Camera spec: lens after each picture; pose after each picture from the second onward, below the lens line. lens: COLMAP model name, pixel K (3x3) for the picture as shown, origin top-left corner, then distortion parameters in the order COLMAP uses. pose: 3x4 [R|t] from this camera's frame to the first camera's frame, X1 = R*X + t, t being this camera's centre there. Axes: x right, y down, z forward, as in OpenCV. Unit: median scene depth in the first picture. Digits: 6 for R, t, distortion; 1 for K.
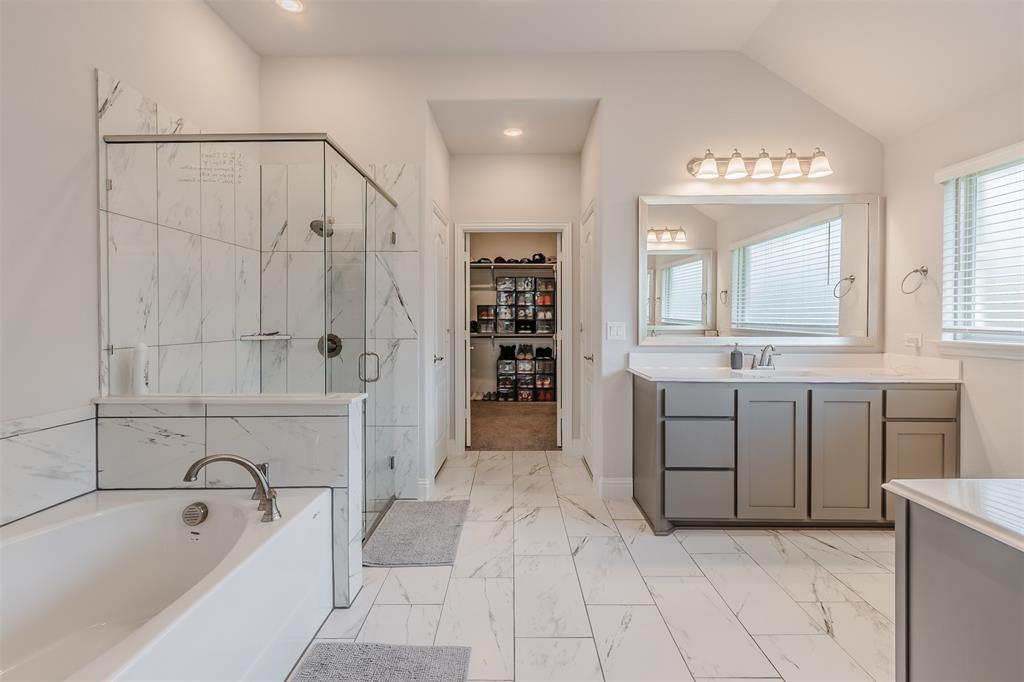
lens RADIAL K [[447.5, 0, 510.6], [0, 447.5, 325.7], [0, 0, 1]] dist [0.001725, 0.000905]
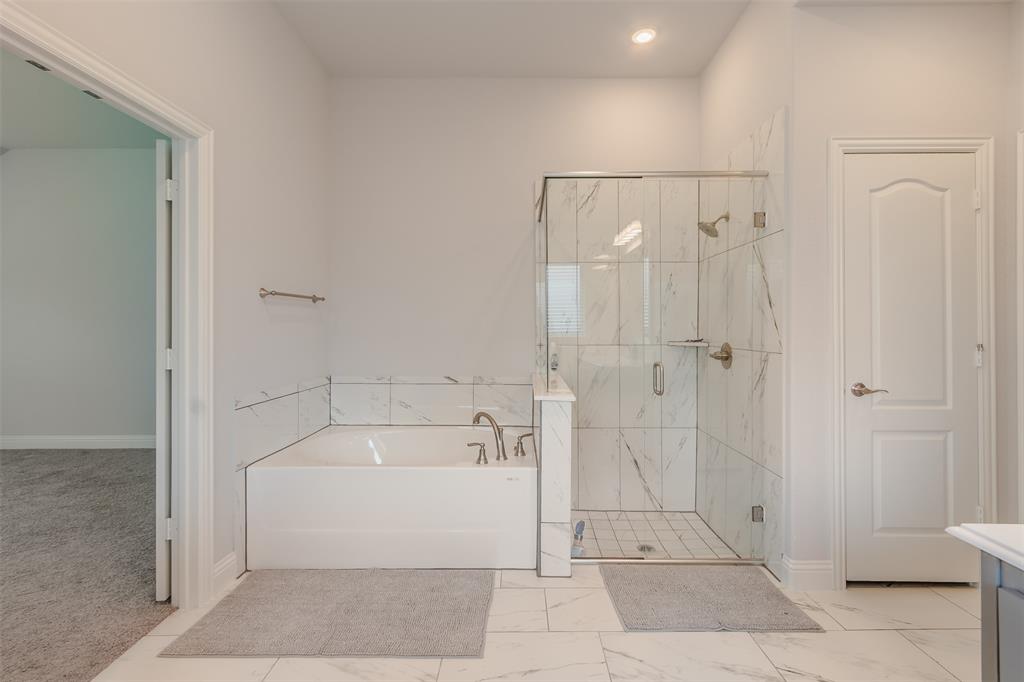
lens RADIAL K [[447.5, 0, 517.0], [0, 447.5, 324.6], [0, 0, 1]] dist [0.001725, 0.000905]
pose [[0.012165, -0.007301, -0.999899, 0.532927], [-0.010944, 0.999912, -0.007435, -0.007283], [0.999866, 0.011034, 0.012084, 0.618963]]
